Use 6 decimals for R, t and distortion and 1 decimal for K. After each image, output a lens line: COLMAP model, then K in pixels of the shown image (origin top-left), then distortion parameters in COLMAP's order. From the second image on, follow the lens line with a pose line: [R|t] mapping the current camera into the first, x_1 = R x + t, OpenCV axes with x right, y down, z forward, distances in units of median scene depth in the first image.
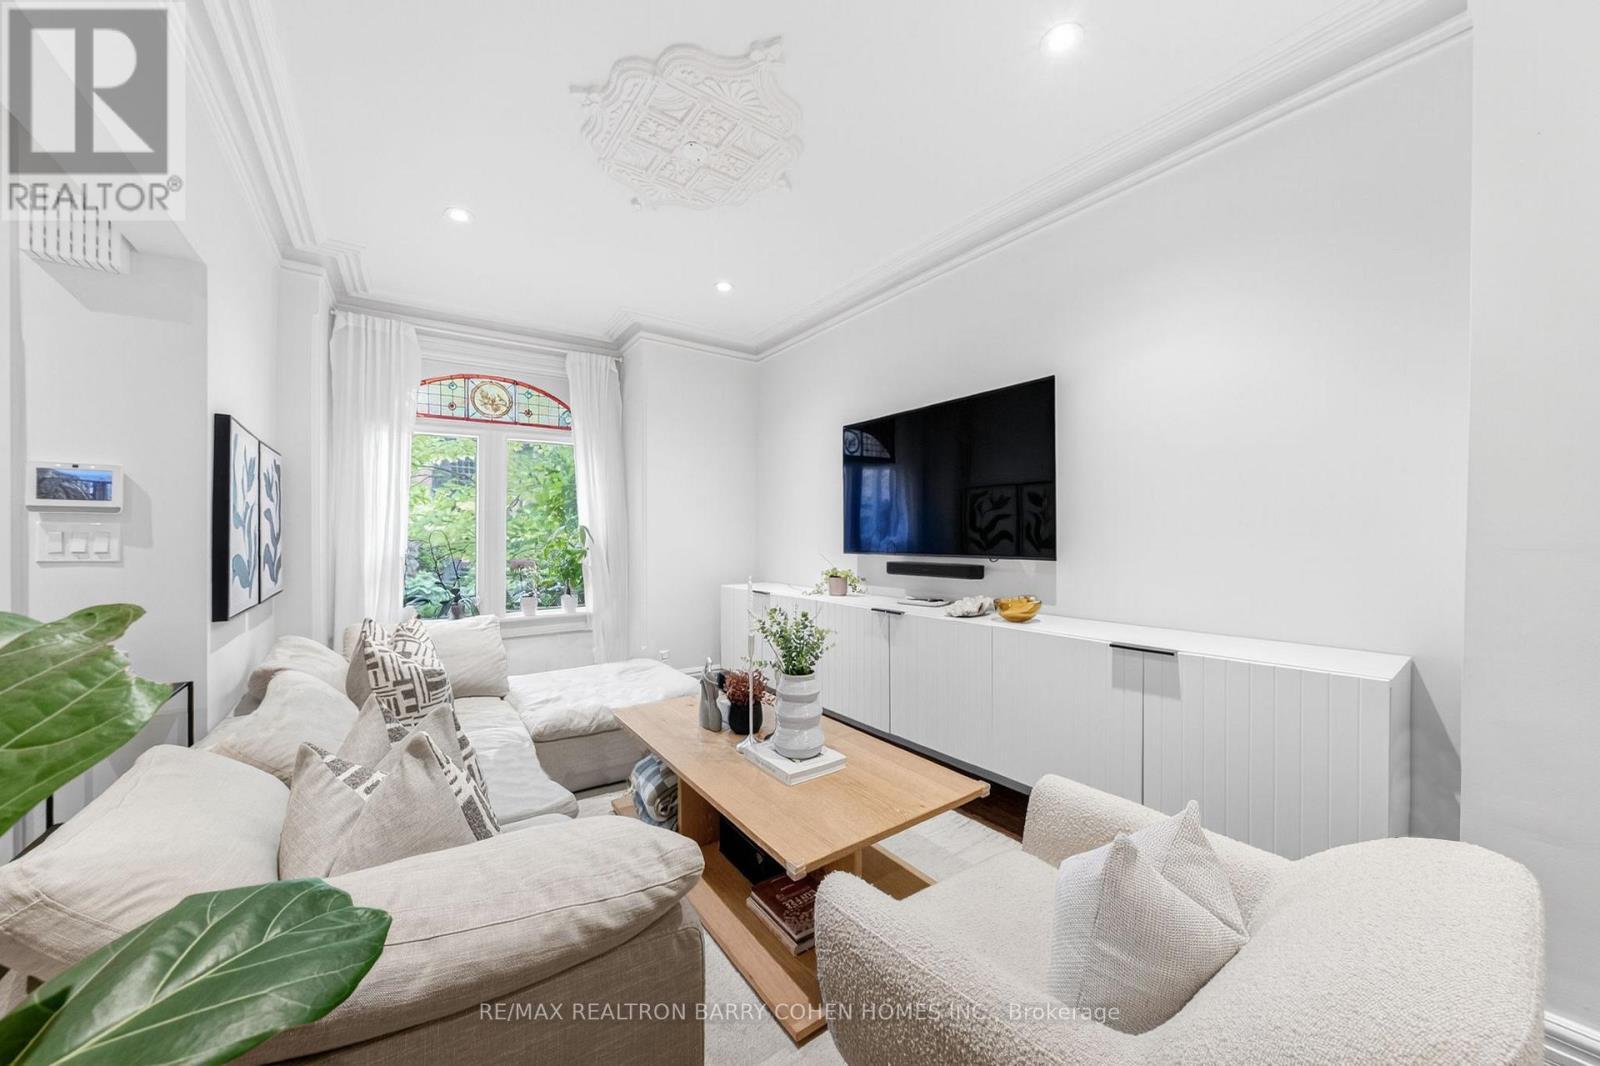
lens RADIAL K [[637.7, 0, 835.0], [0, 637.7, 540.5], [0, 0, 1]] dist [0.000267, 0.000012]
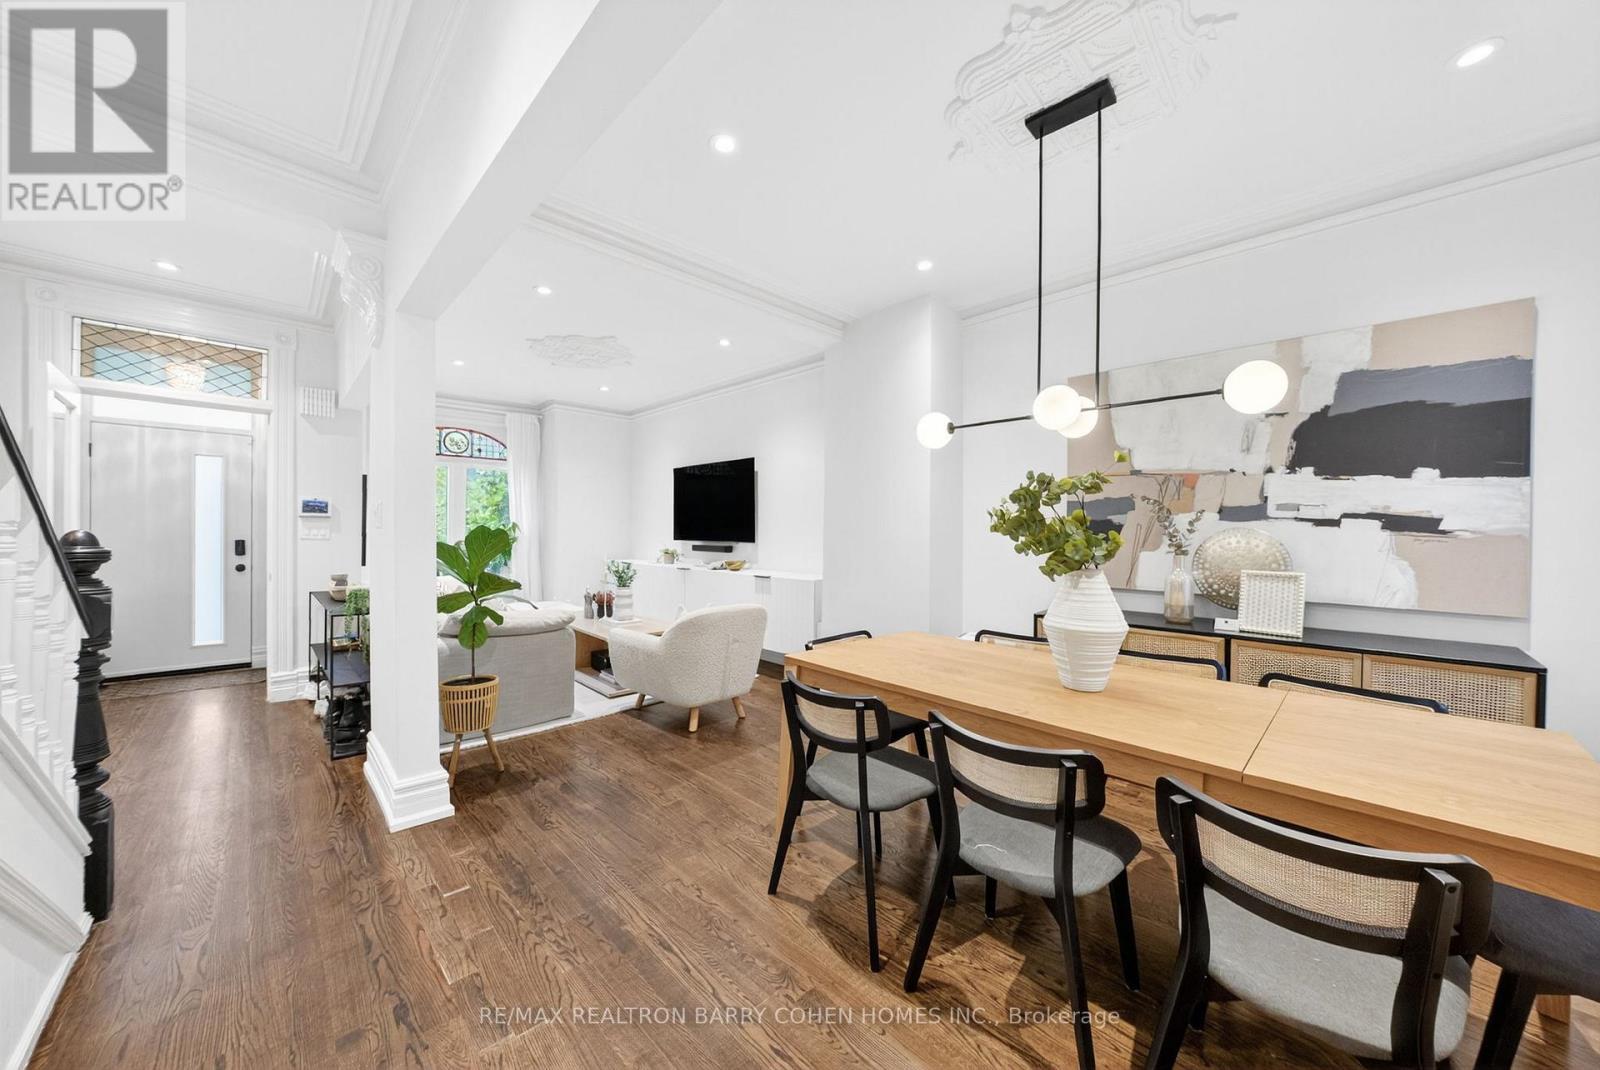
lens RADIAL K [[576.6, 0, 800.0], [0, 576.6, 535.0], [0, 0, 1]] dist [-0.000560, -0.000039]
pose [[0.993373, 0.007631, 0.114684, 0.192919], [-0.007836, 0.999968, 0.001335, 0.000626], [-0.114670, -0.002225, 0.993401, -0.684221]]
